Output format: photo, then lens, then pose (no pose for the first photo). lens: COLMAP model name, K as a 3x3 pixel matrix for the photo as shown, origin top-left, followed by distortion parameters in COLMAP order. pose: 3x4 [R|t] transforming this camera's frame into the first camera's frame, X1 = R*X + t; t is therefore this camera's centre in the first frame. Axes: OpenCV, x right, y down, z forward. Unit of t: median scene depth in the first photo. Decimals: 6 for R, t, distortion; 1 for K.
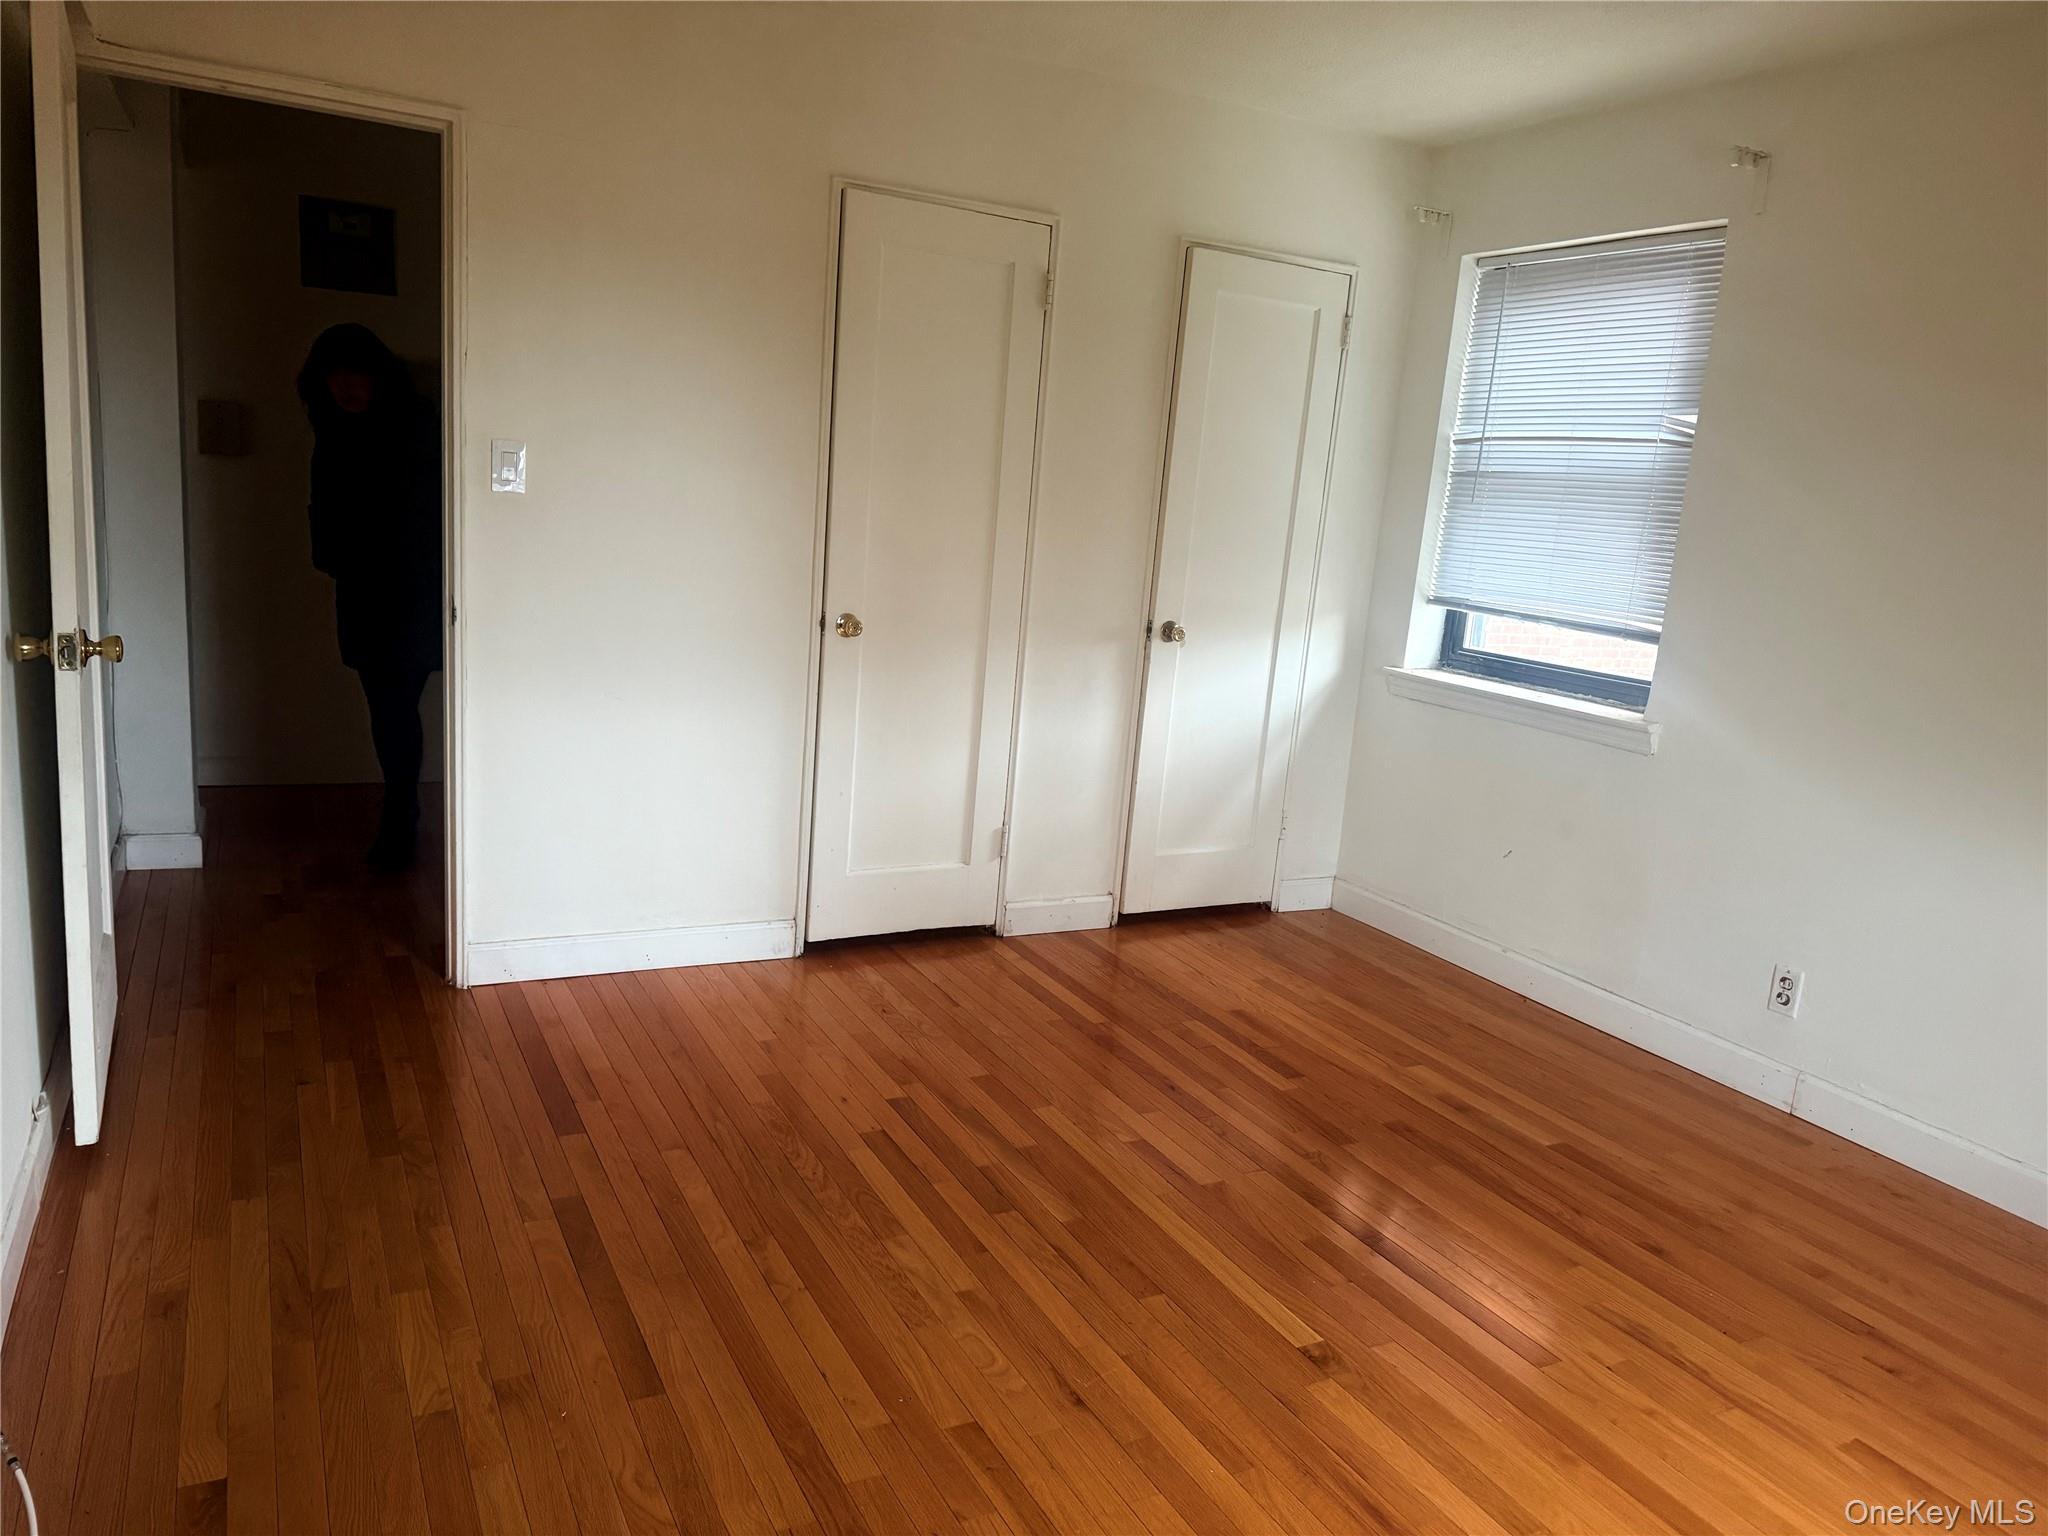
lens RADIAL K [[1466.6, 0, 1028.1], [0, 1466.6, 767.0], [0, 0, 1]] dist [0.079607, -0.090219]
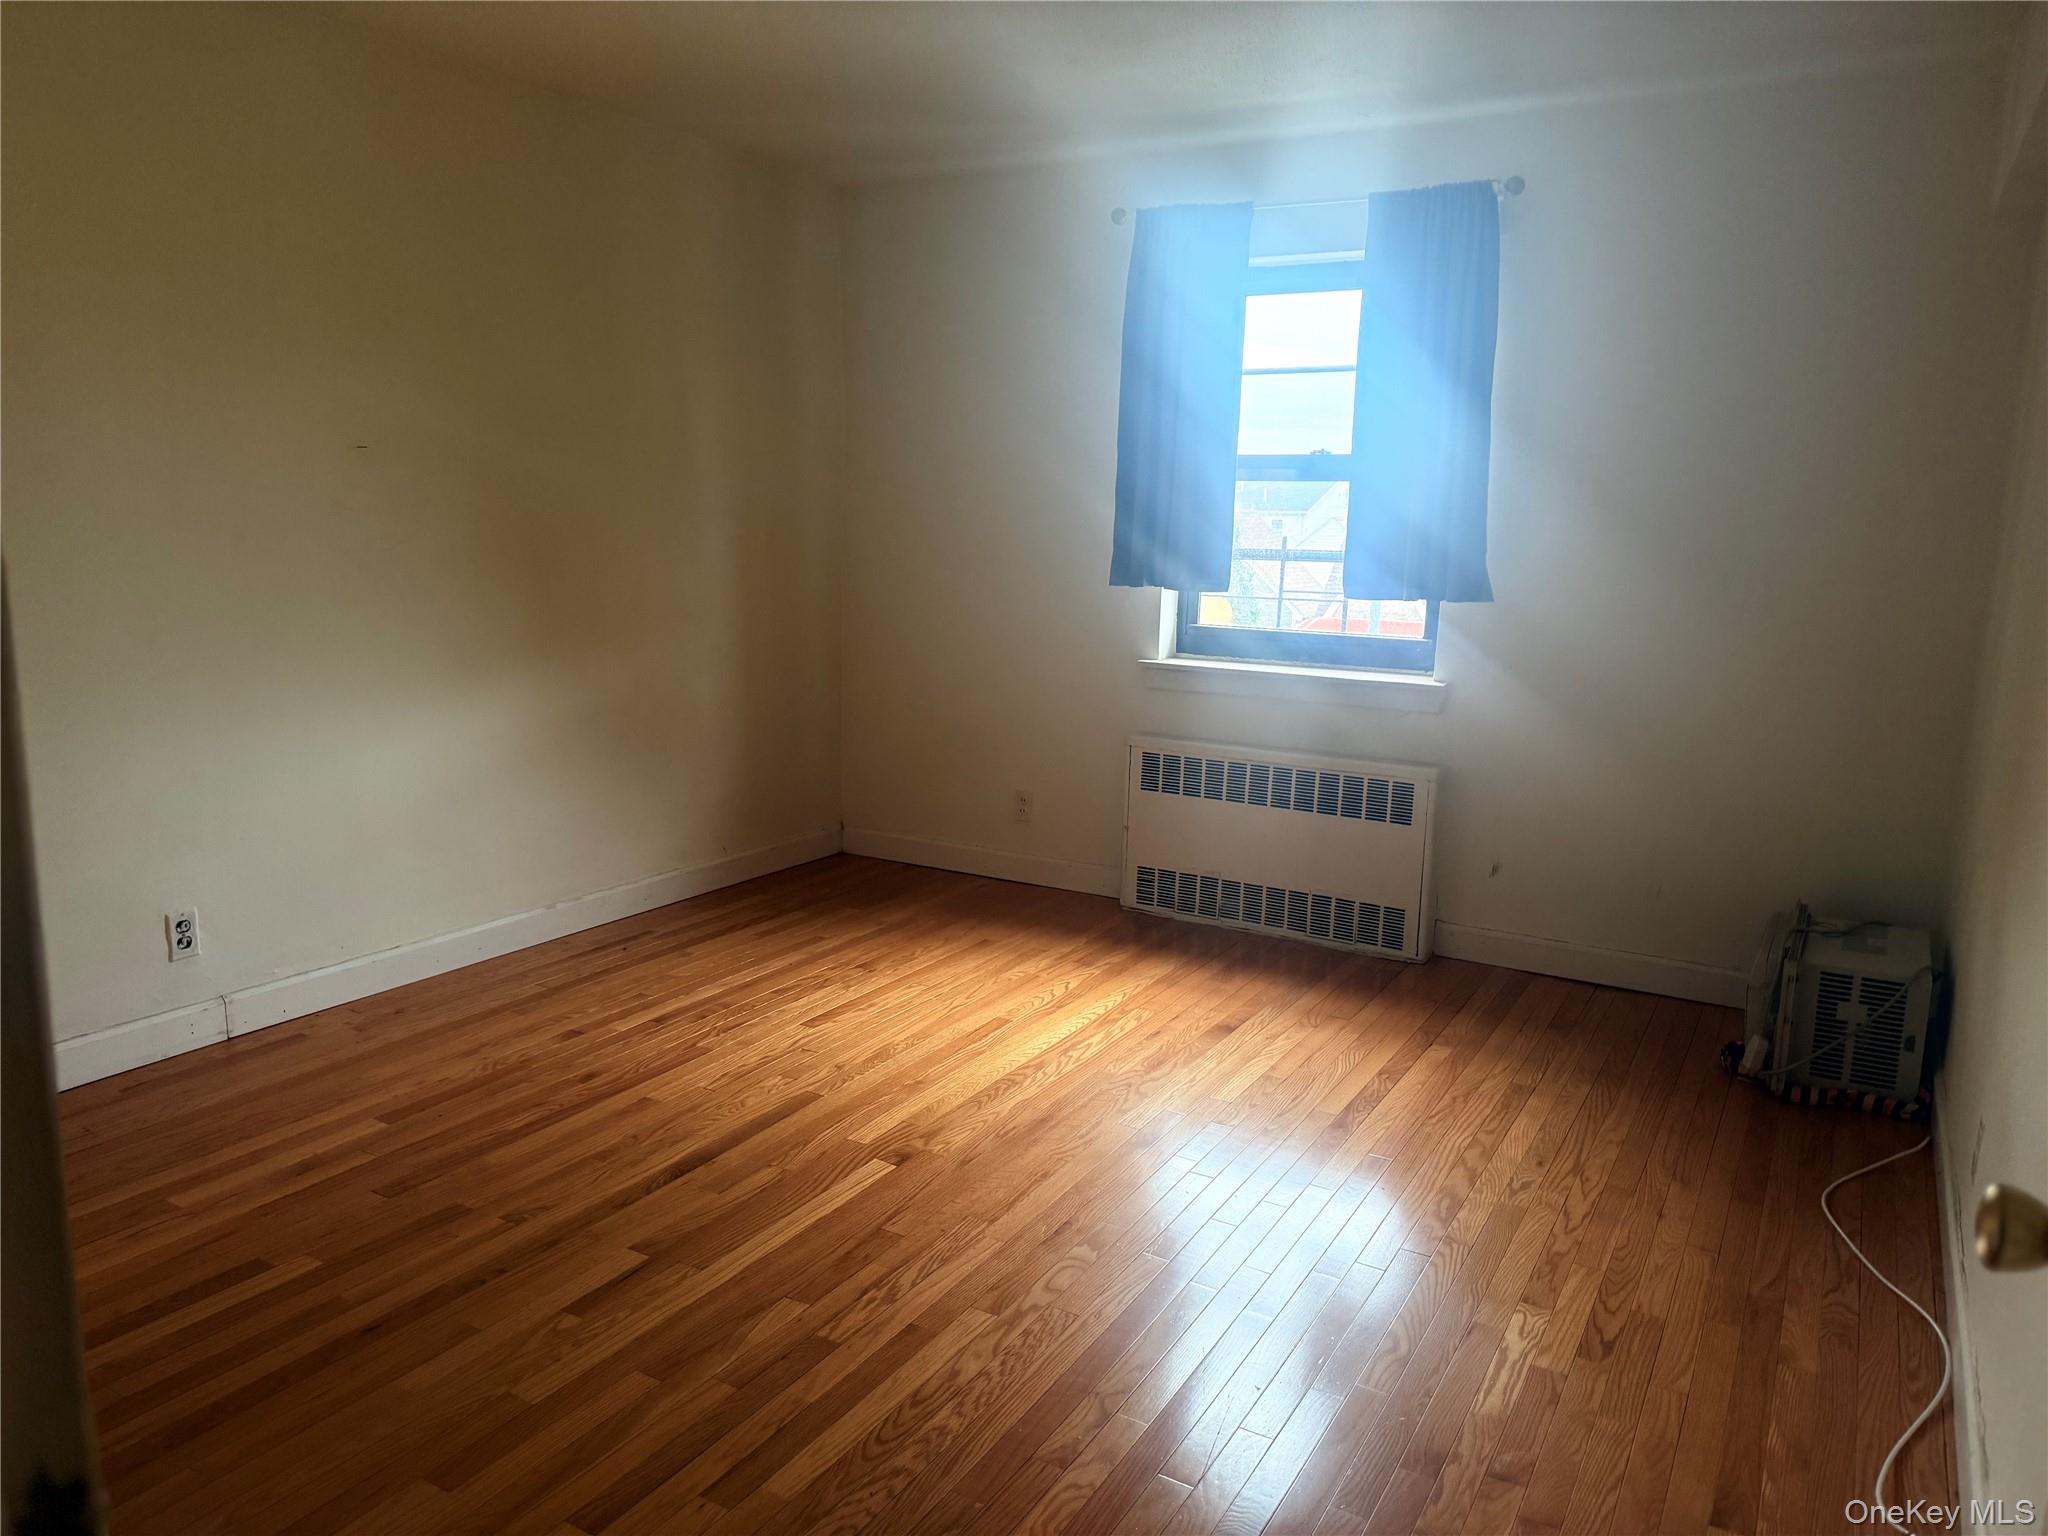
lens RADIAL K [[1466.6, 0, 1029.8], [0, 1466.6, 770.2], [0, 0, 1]] dist [0.079607, -0.090219]
pose [[-0.551845, -0.230323, 0.801510, -0.615982], [0.086390, 0.940145, 0.329642, -0.249206], [-0.829460, 0.251153, -0.498917, 1.108830]]
